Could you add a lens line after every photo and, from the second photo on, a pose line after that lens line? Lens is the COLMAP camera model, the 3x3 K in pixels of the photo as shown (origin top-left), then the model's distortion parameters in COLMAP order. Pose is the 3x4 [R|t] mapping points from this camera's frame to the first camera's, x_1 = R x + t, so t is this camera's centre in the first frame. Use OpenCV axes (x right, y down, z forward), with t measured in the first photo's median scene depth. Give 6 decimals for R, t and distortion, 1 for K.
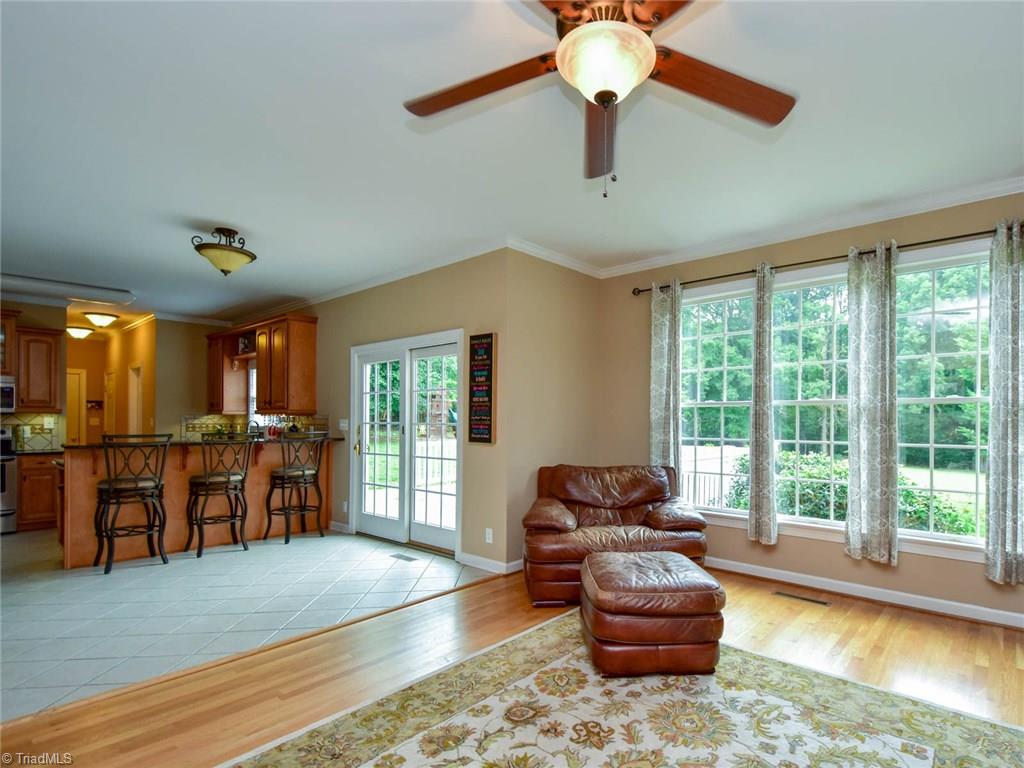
lens RADIAL K [[521.6, 0, 601.5], [0, 521.6, 419.8], [0, 0, 1]] dist [0.029751, -0.024713]
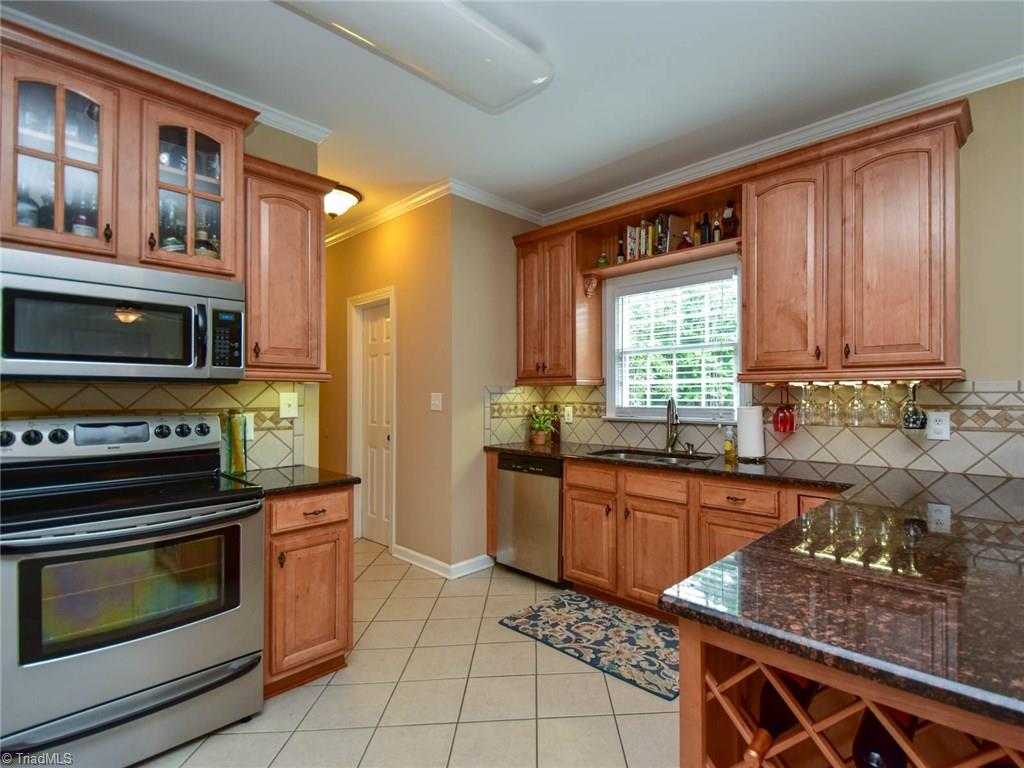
lens RADIAL K [[440.9, 0, 508.5], [0, 440.9, 394.2], [0, 0, 1]] dist [0.002342, 0.000046]
pose [[0.998719, -0.002529, -0.050544, -0.865509], [0.002465, 0.999996, -0.001344, -0.001639], [0.050548, 0.001218, 0.998721, 0.650523]]
